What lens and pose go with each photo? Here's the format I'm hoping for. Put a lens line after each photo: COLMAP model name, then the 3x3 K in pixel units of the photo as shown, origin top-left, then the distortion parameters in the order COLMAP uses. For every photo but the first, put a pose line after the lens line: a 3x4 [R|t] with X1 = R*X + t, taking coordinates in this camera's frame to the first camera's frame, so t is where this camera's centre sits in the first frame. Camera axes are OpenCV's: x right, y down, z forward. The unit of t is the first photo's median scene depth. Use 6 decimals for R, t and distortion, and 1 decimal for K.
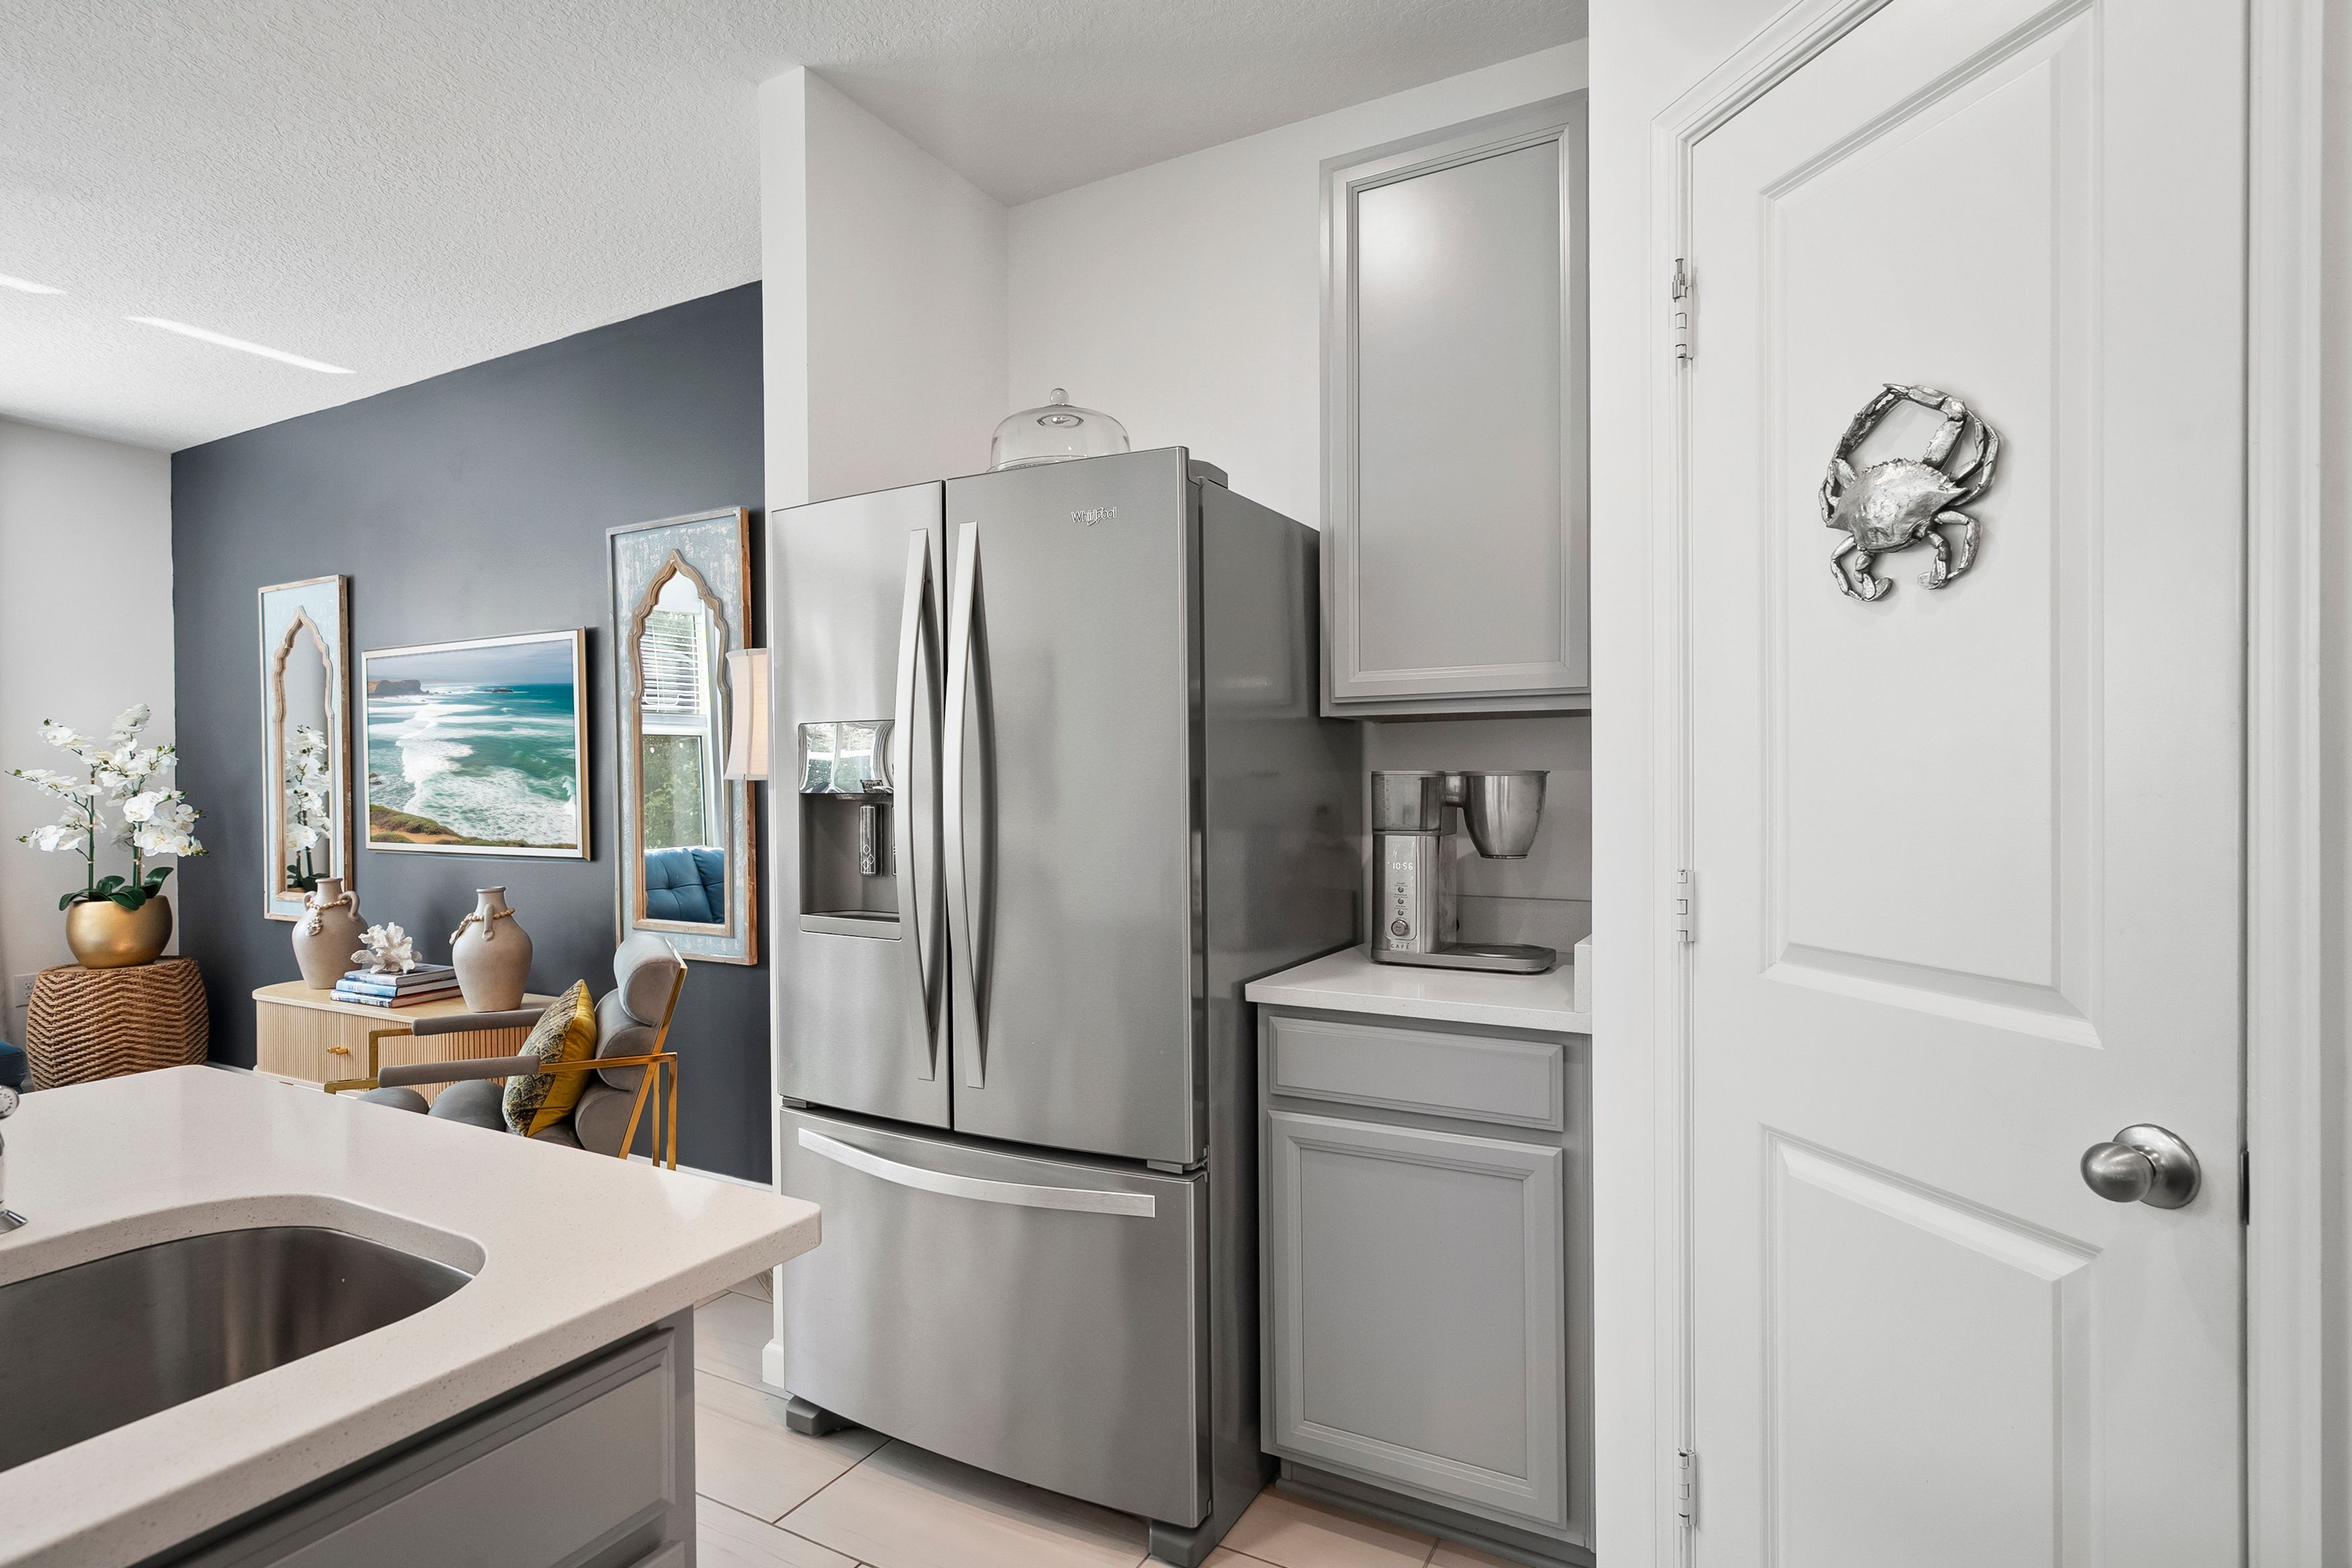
lens RADIAL K [[1181.9, 0, 1176.4], [0, 1181.9, 786.4], [0, 0, 1]] dist [0.002042, 0.001407]
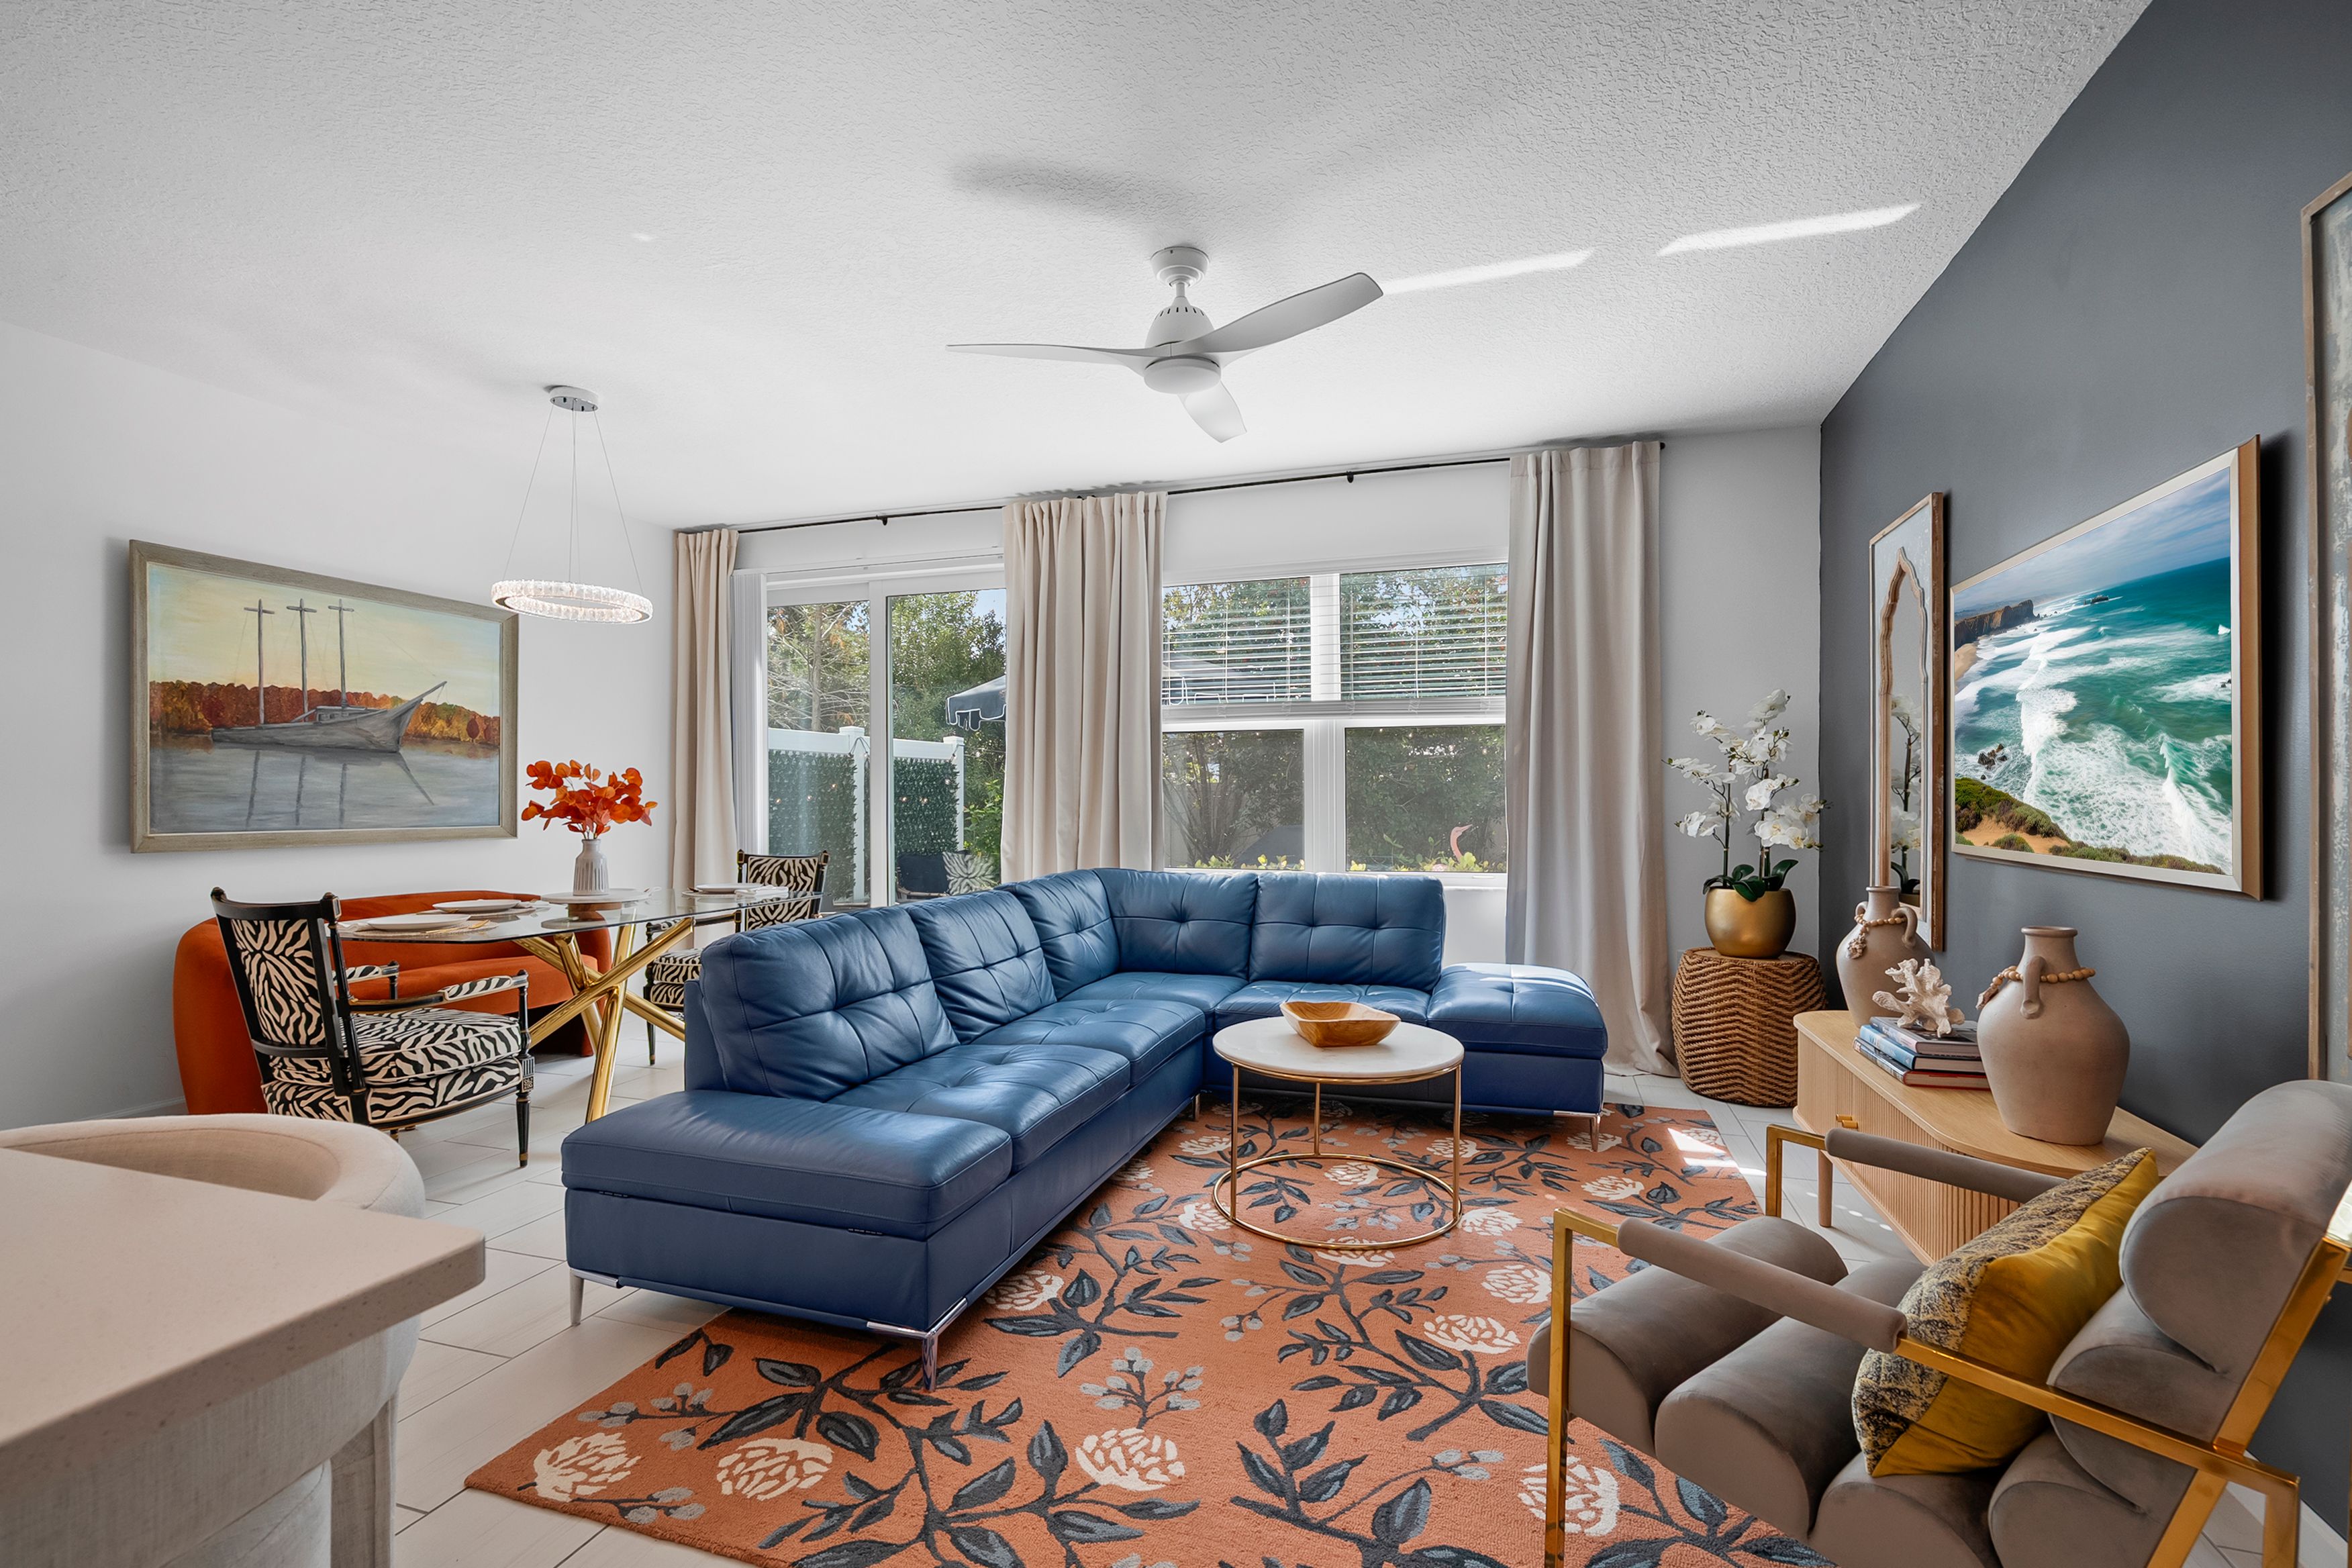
lens RADIAL K [[1069.0, 0, 1179.7], [0, 1069.0, 805.3], [0, 0, 1]] dist [-0.007088, 0.003011]
pose [[0.184350, 0.017608, -0.982703, -0.239433], [-0.006652, 0.999839, 0.016667, 0.032230], [0.982838, 0.003464, 0.184438, 0.822215]]
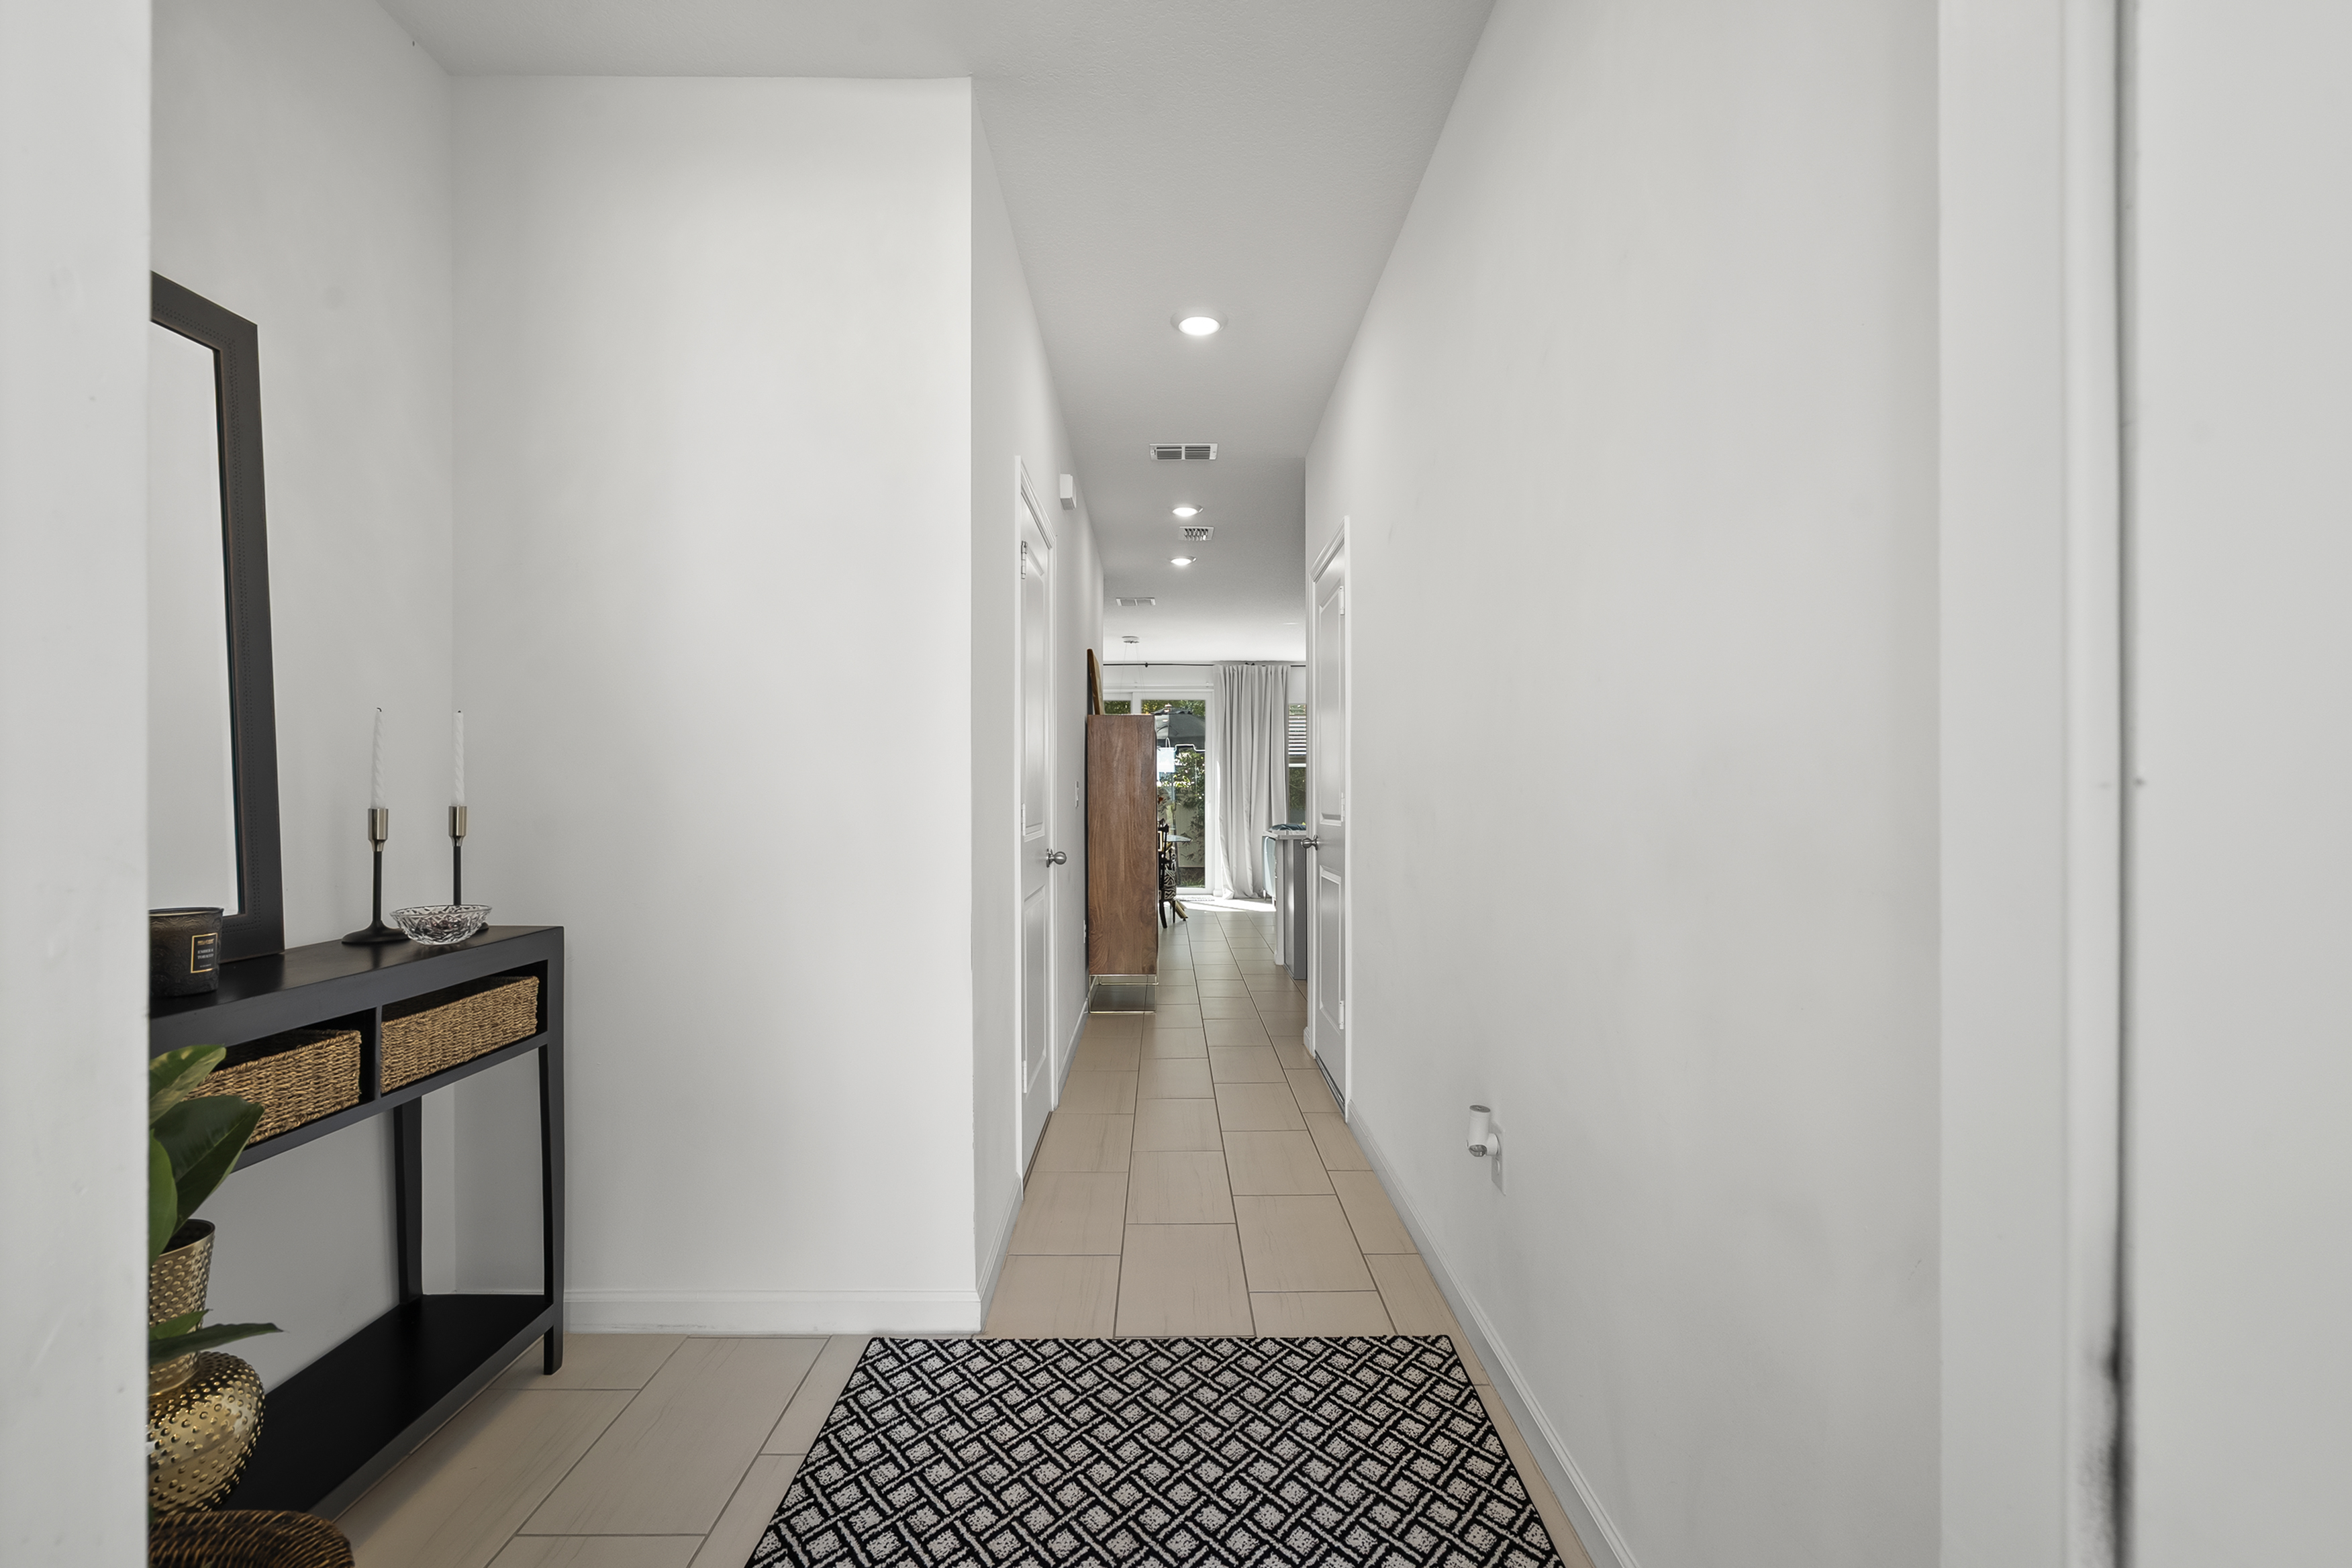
lens RADIAL K [[1069.0, 0, 1180.9], [0, 1069.0, 797.4], [0, 0, 1]] dist [-0.007088, 0.003011]
pose [[0.495715, 0.006625, -0.868460, 2.037454], [-0.008458, 0.999960, 0.002800, 0.053956], [0.868444, 0.005957, 0.495752, -2.103325]]
